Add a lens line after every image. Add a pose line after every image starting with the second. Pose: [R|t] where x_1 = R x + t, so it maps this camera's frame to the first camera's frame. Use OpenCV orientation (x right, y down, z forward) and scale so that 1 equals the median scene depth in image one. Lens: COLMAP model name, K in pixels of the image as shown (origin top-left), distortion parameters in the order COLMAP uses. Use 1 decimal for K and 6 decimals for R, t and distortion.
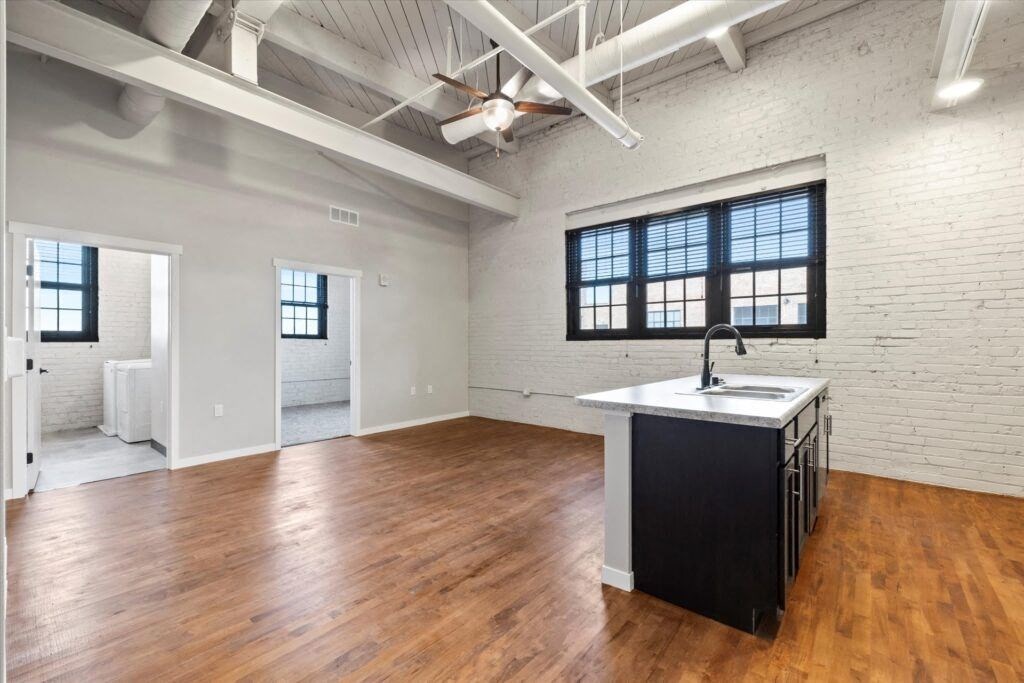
lens RADIAL K [[432.4, 0, 505.9], [0, 432.4, 341.7], [0, 0, 1]] dist [0.003584, -0.000416]
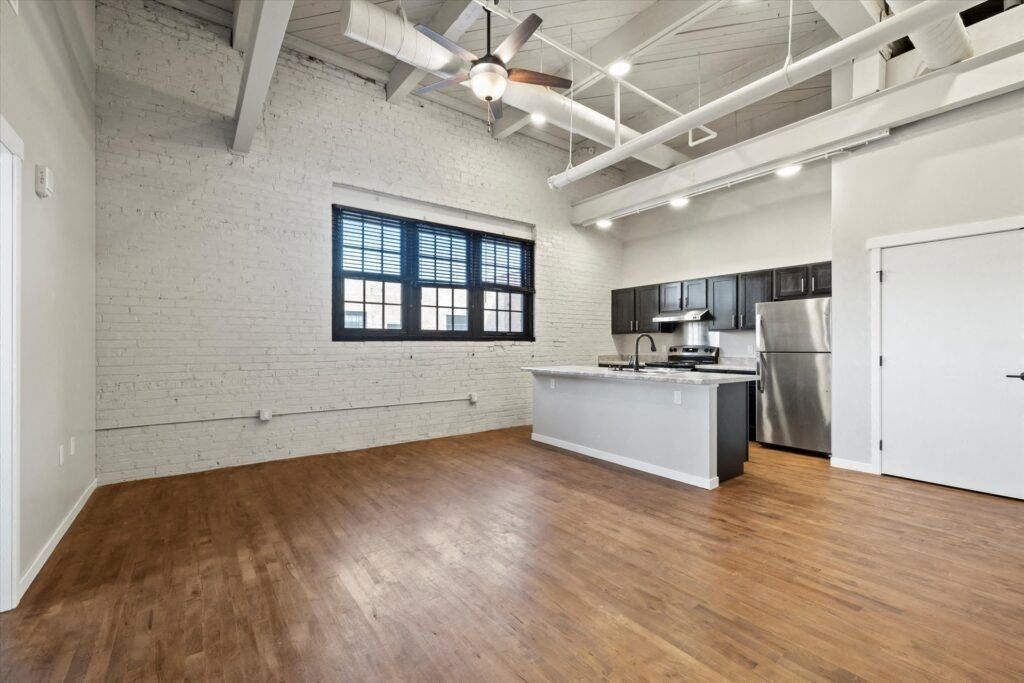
lens RADIAL K [[432.4, 0, 507.1], [0, 432.4, 345.1], [0, 0, 1]] dist [0.003584, -0.000416]
pose [[0.227937, -0.003699, 0.973669, -0.702467], [-0.005151, 0.999974, 0.005005, -0.001143], [-0.973662, -0.006157, 0.227912, 0.620518]]
